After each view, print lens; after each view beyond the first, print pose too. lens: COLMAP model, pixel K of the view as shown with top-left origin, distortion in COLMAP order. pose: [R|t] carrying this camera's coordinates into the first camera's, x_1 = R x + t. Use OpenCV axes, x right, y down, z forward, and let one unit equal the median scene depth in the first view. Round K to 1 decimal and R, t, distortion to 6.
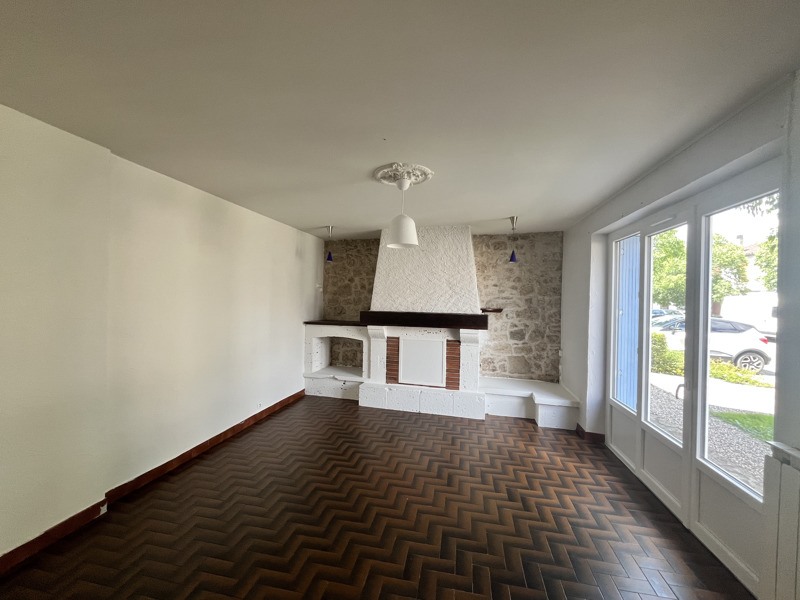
lens RADIAL K [[324.3, 0, 399.4], [0, 324.3, 298.2], [0, 0, 1]] dist [0.012420, 0.000026]
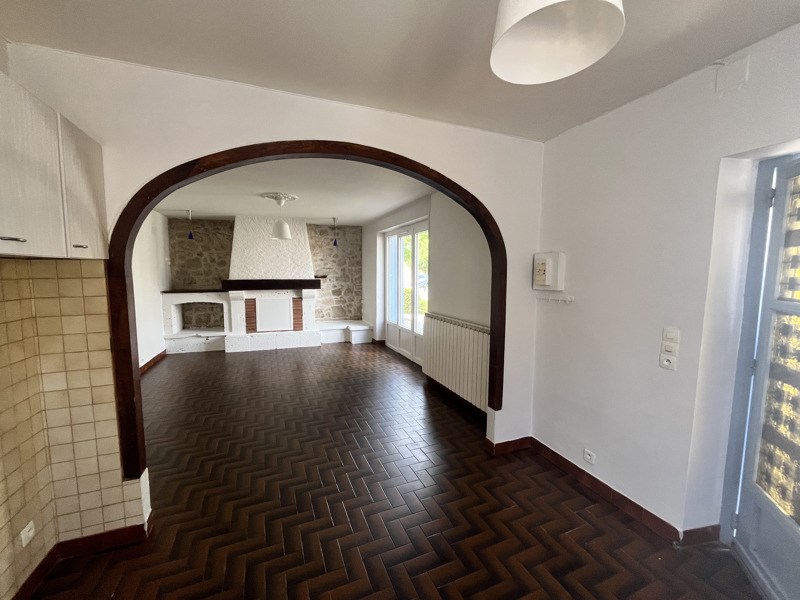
lens RADIAL K [[324.3, 0, 399.3], [0, 324.3, 299.3], [0, 0, 1]] dist [0.012420, 0.000026]
pose [[0.826896, -0.067338, 0.558309, -0.259285], [0.012961, 0.994823, 0.100791, -0.005050], [-0.562206, -0.076108, 0.823488, -0.444567]]
